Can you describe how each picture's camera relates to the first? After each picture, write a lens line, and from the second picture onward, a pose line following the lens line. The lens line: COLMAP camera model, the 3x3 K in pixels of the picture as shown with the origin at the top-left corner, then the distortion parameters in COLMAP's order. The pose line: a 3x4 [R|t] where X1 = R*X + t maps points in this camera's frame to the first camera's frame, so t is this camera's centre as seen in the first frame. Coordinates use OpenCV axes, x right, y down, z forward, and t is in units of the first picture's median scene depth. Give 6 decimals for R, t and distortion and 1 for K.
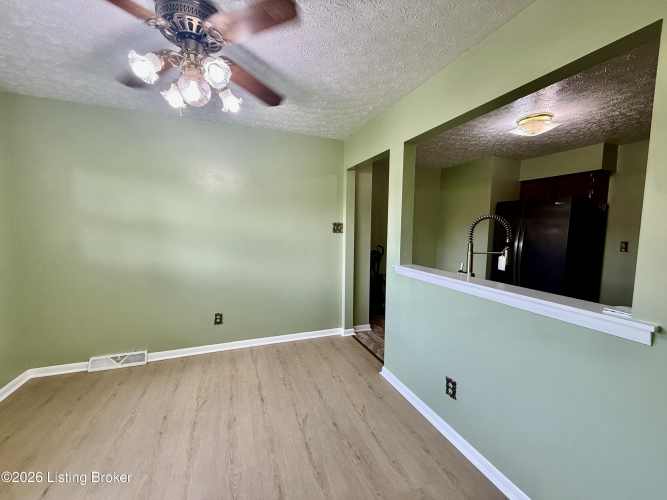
lens RADIAL K [[267.3, 0, 332.4], [0, 267.3, 249.9], [0, 0, 1]] dist [-0.000581, 0.000340]
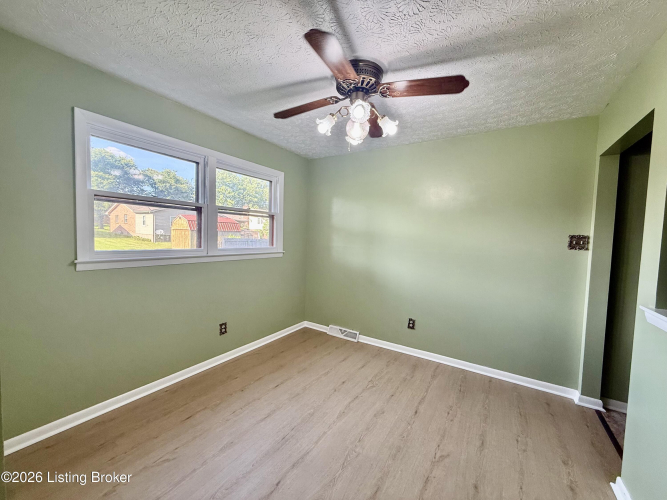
lens RADIAL K [[267.3, 0, 331.3], [0, 267.3, 250.3], [0, 0, 1]] dist [-0.000581, 0.000340]
pose [[0.587741, 0.050983, -0.807441, 0.263340], [-0.095298, 0.995428, -0.006515, 0.003782], [0.803417, 0.080776, 0.589912, 0.102627]]
